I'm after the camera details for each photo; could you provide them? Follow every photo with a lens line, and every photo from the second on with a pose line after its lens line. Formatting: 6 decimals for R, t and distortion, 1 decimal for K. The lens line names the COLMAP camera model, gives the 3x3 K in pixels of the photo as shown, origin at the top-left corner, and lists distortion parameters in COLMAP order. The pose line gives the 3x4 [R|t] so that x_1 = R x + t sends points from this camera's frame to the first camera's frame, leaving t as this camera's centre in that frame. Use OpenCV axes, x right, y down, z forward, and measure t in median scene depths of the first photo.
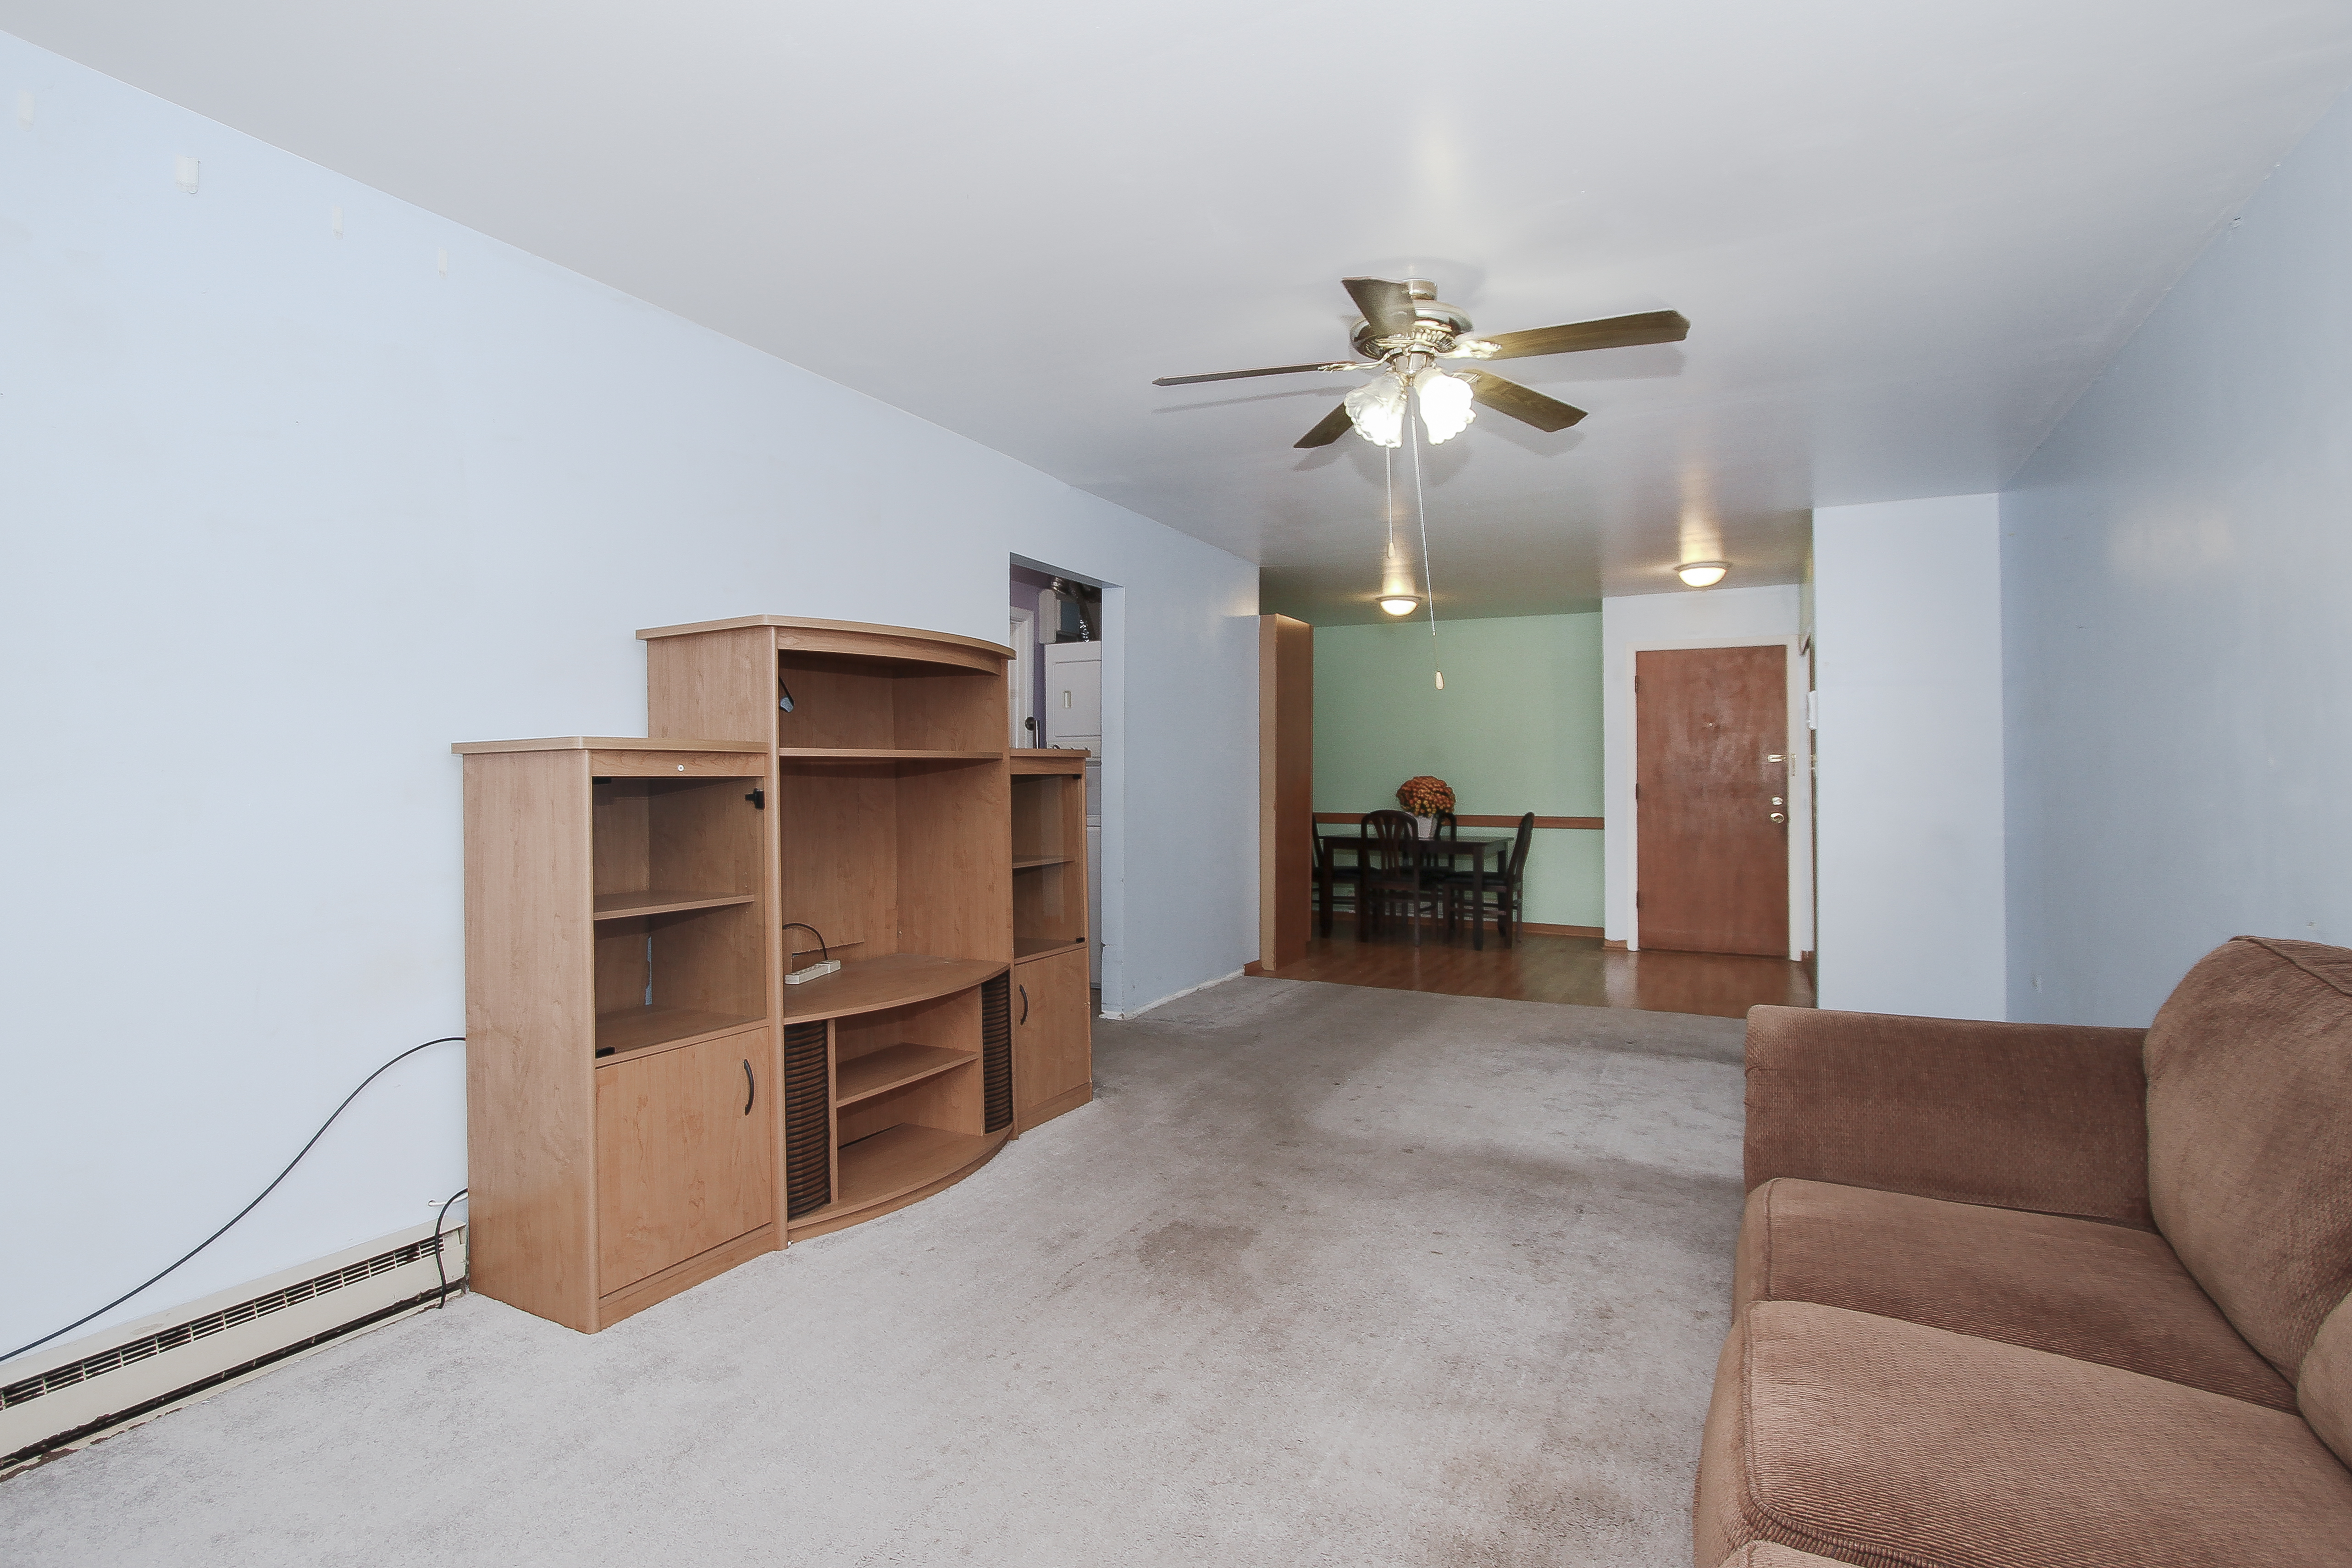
lens RADIAL K [[1116.1, 0, 1180.3], [0, 1116.1, 745.4], [0, 0, 1]] dist [-0.014421, 0.001279]
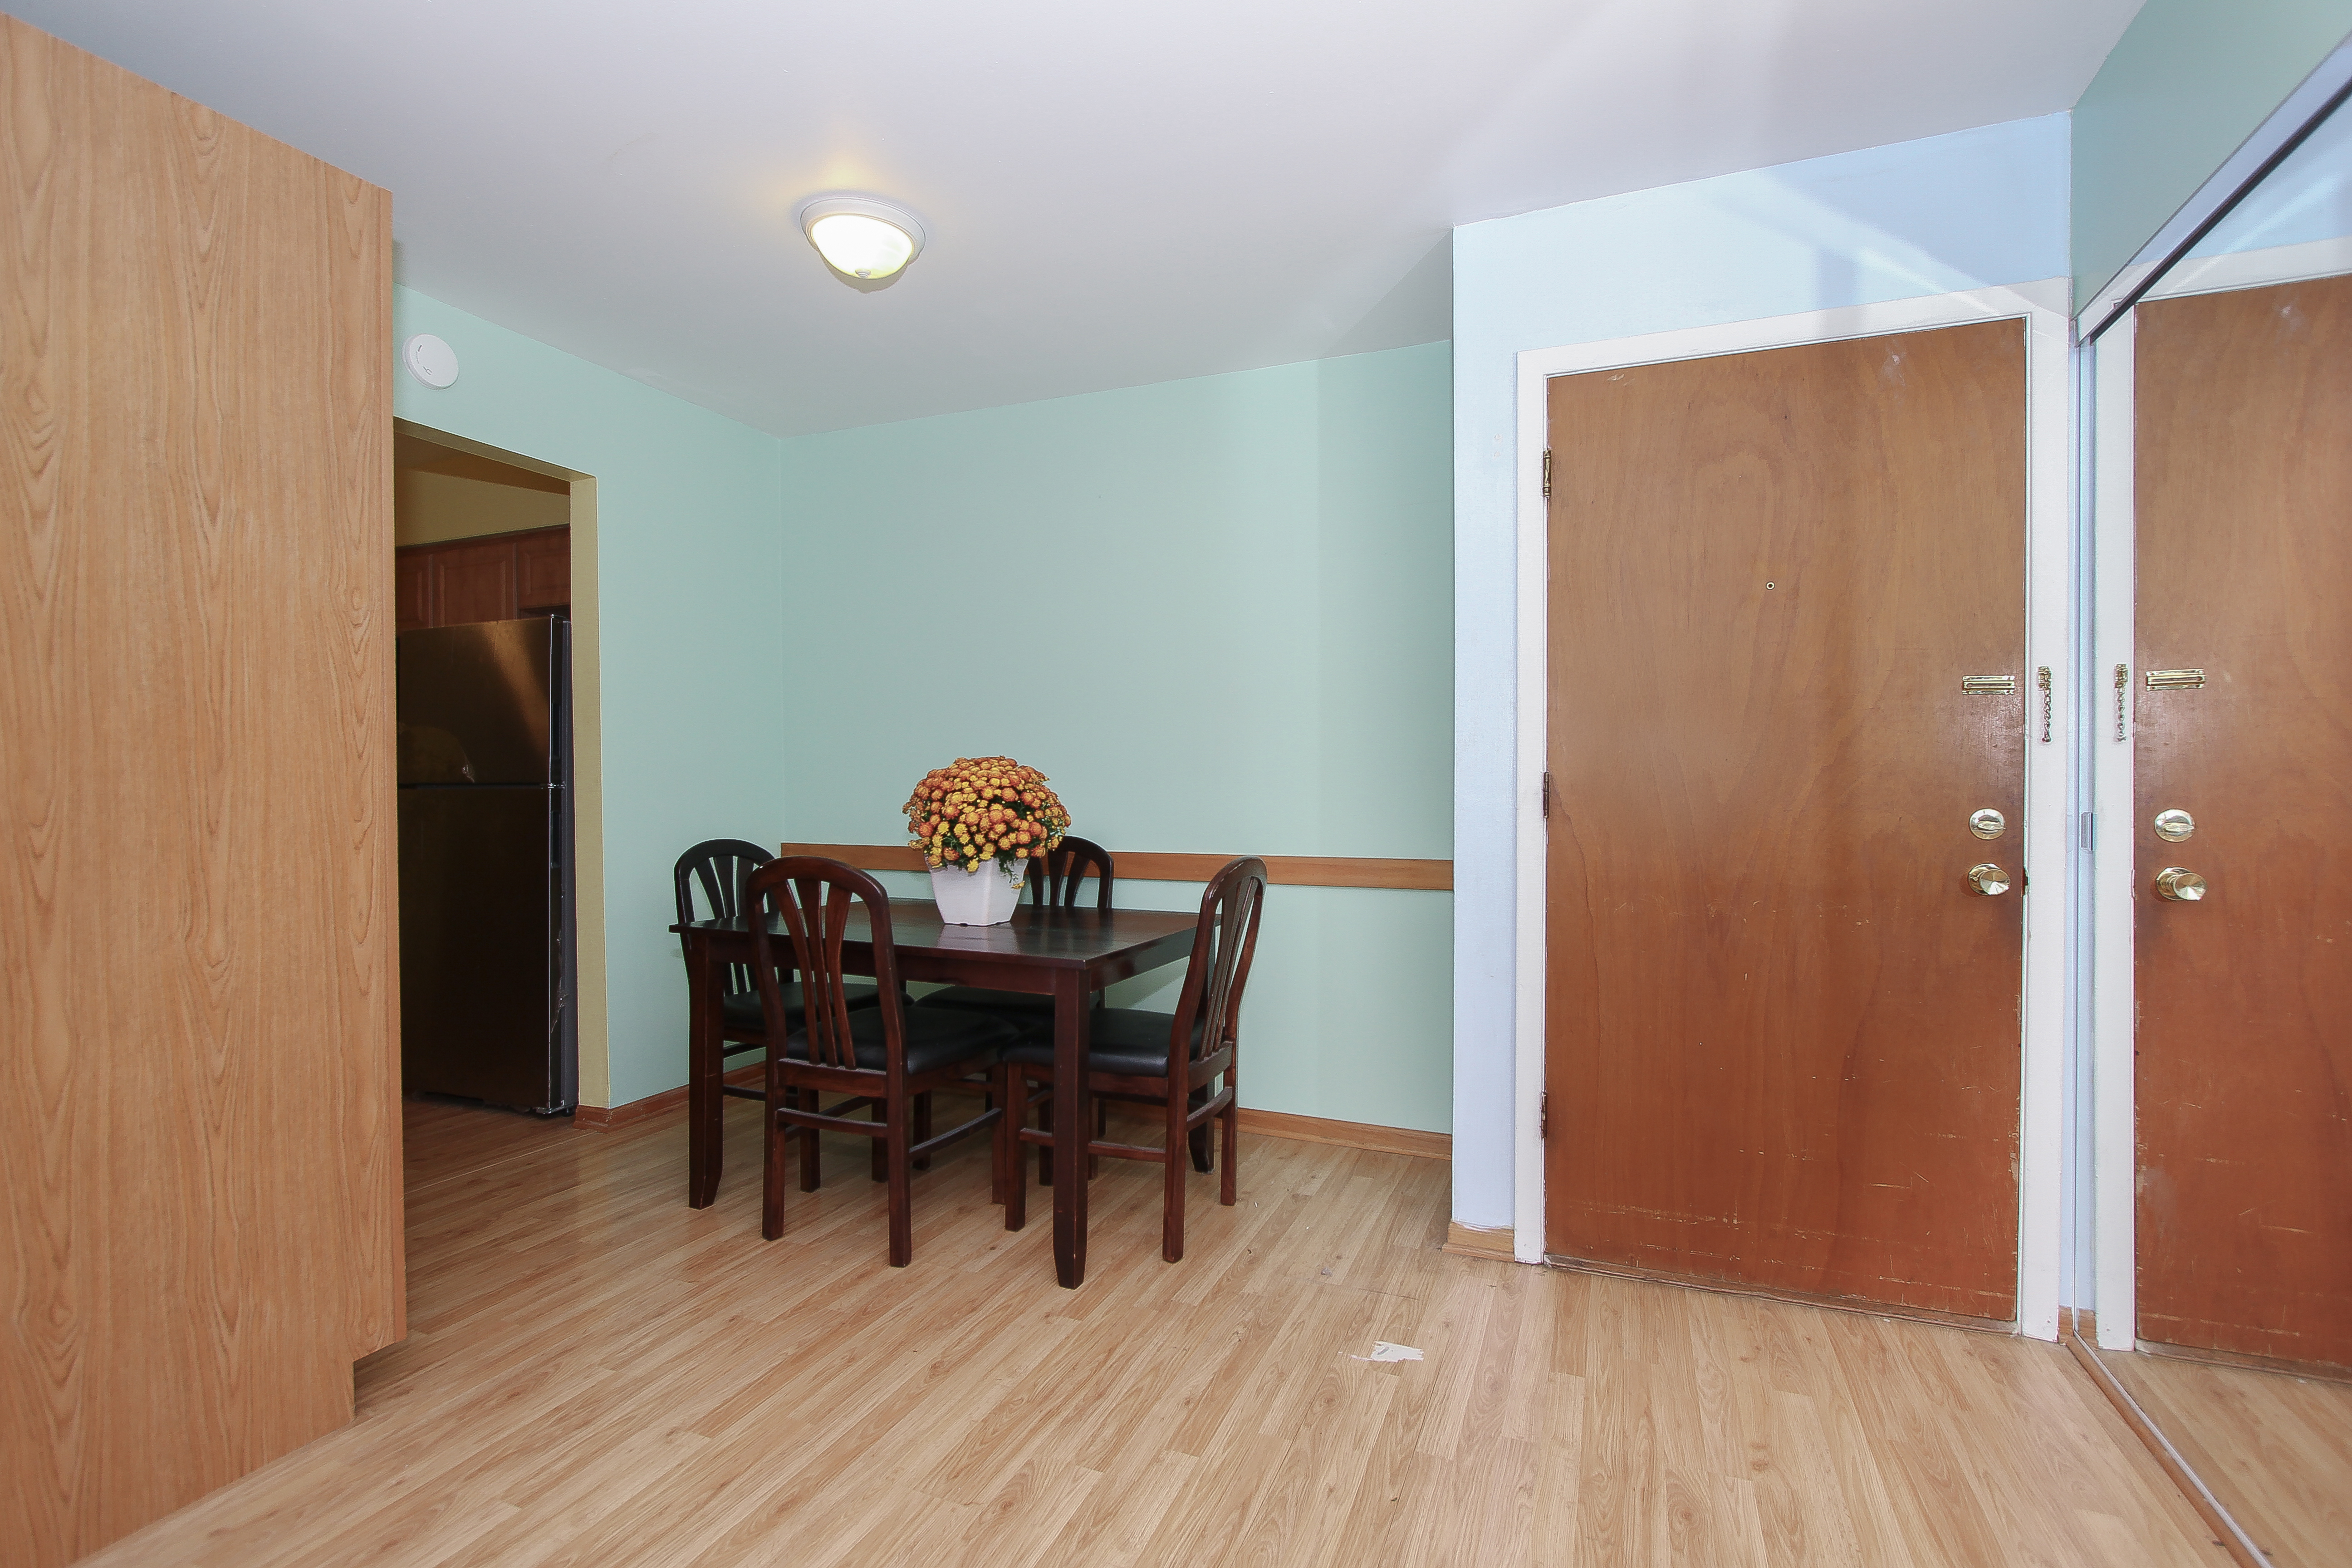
lens RADIAL K [[1116.0, 0, 1160.0], [0, 1116.0, 790.3], [0, 0, 1]] dist [-0.014421, 0.001279]
pose [[0.997177, -0.006558, 0.074794, 0.282955], [0.003435, 0.999120, 0.041801, 0.026521], [-0.075003, -0.041426, 0.996323, 0.710502]]
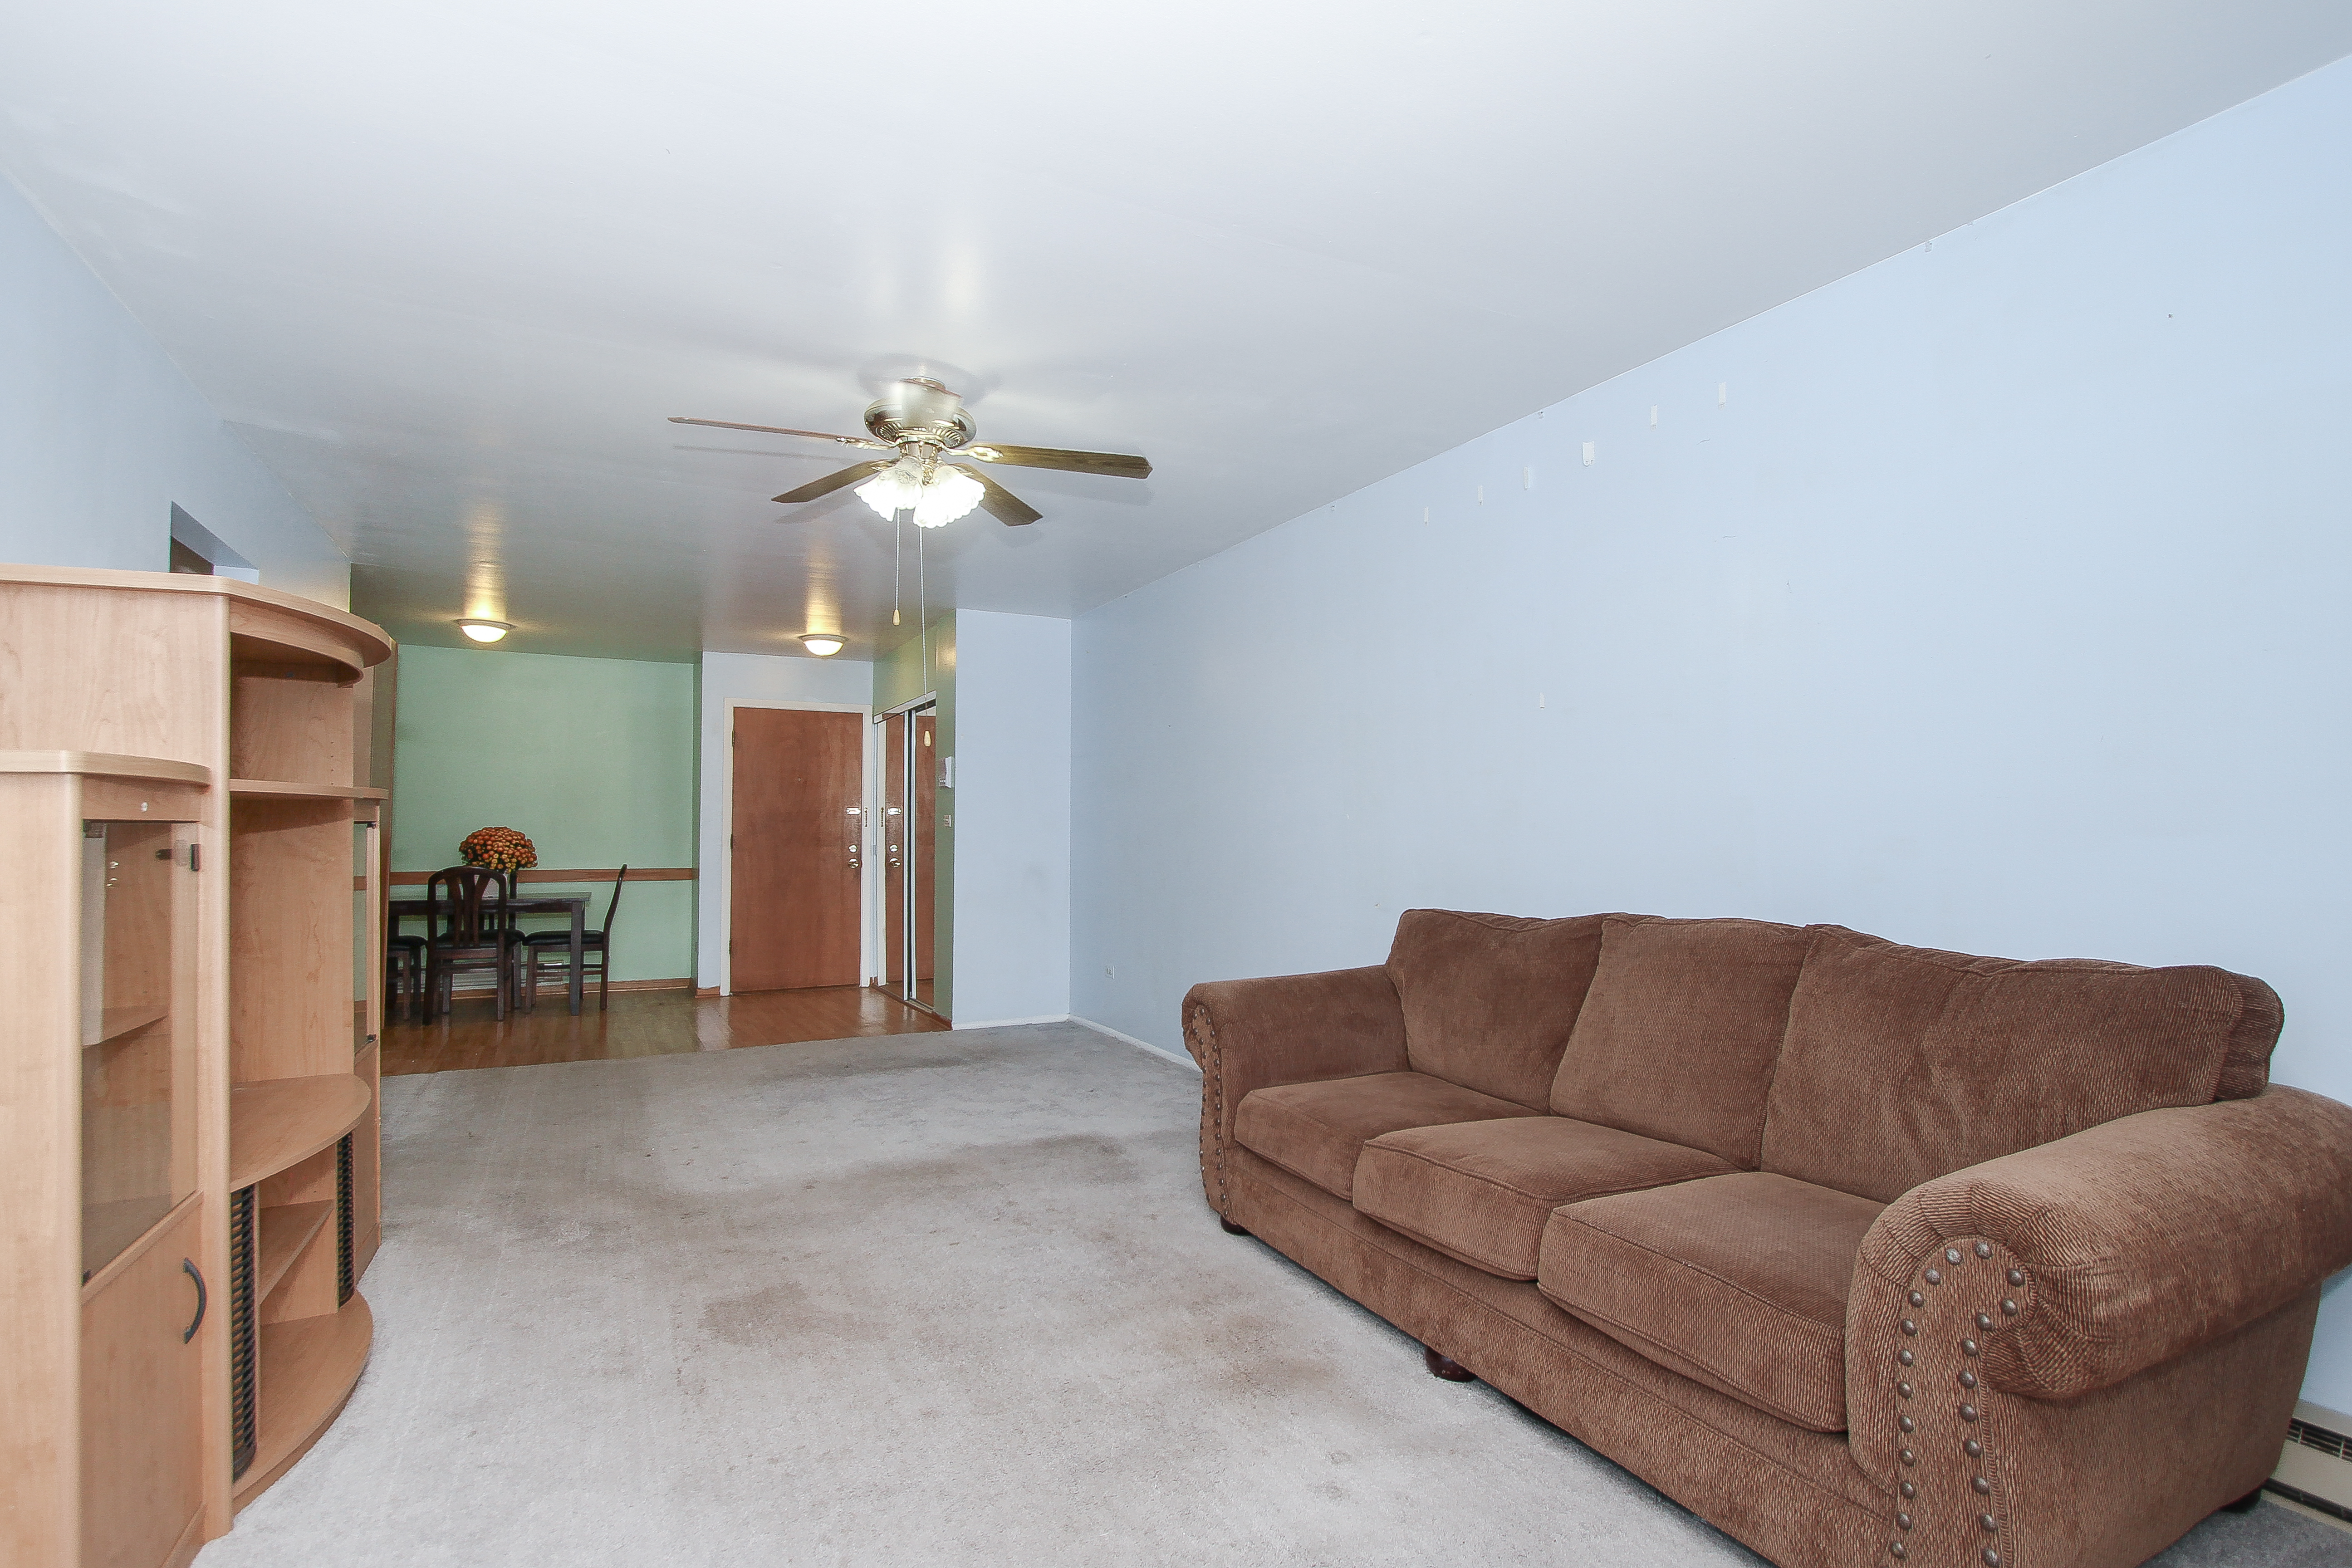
lens RADIAL K [[1116.0, 0, 1184.5], [0, 1116.0, 796.9], [0, 0, 1]] dist [-0.014421, 0.001279]
pose [[0.578949, 0.021572, 0.815078, -0.205065], [-0.020148, 0.999723, -0.012147, 0.003301], [-0.815115, -0.009390, 0.579223, 0.055461]]
